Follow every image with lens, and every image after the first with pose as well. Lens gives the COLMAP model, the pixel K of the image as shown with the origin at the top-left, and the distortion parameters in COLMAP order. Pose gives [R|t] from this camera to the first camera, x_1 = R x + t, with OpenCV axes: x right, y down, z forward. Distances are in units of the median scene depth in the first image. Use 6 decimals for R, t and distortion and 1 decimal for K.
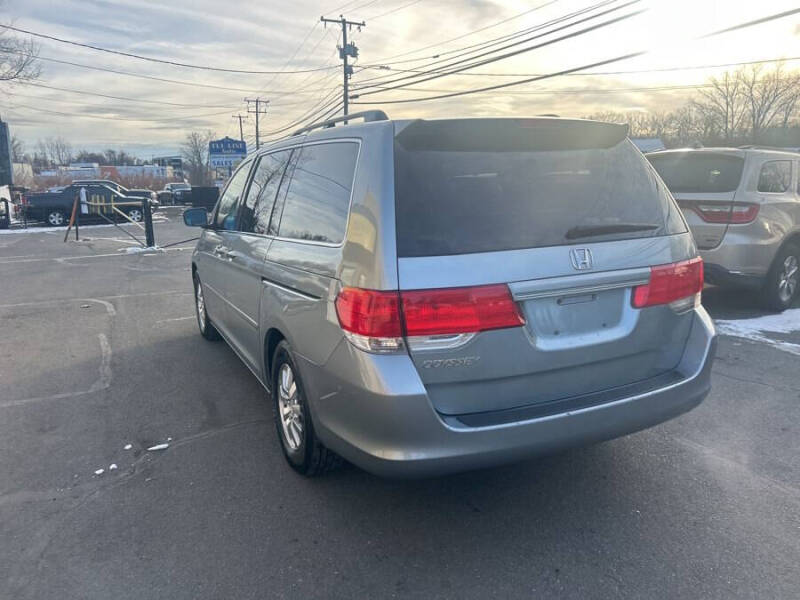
lens RADIAL K [[606.1, 0, 406.9], [0, 606.1, 301.6], [0, 0, 1]] dist [0.045565, -0.050759]
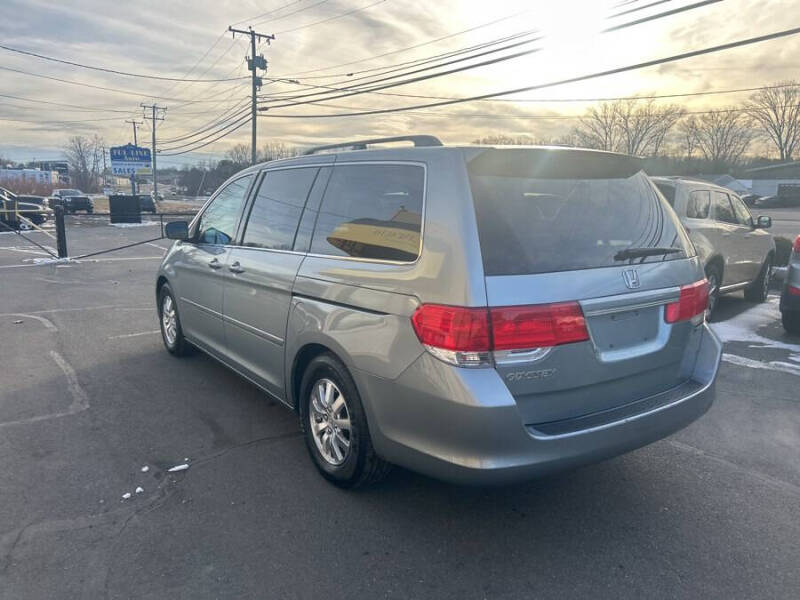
lens RADIAL K [[601.5, 0, 403.2], [0, 601.5, 299.4], [0, 0, 1]] dist [0.046987, -0.053130]
pose [[0.987050, 0.003187, 0.160384, -0.129410], [0.001005, 0.999660, -0.026047, -0.002224], [-0.160413, 0.025871, 0.986711, -0.008261]]
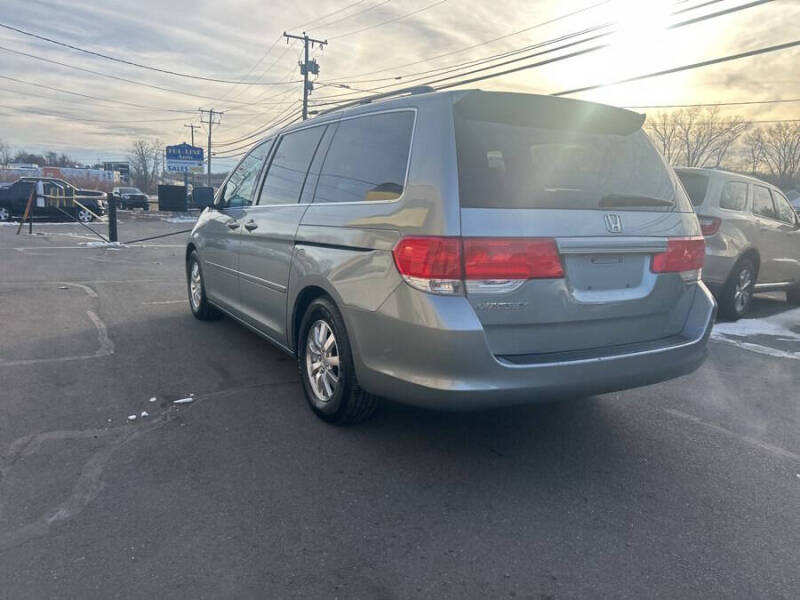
lens RADIAL K [[602.8, 0, 394.2], [0, 602.8, 304.6], [0, 0, 1]] dist [0.058689, -0.069107]
pose [[0.996284, 0.045525, 0.073108, -0.082412], [-0.043294, 0.998556, -0.031812, 0.057268], [-0.074451, 0.028528, 0.996817, -0.035765]]
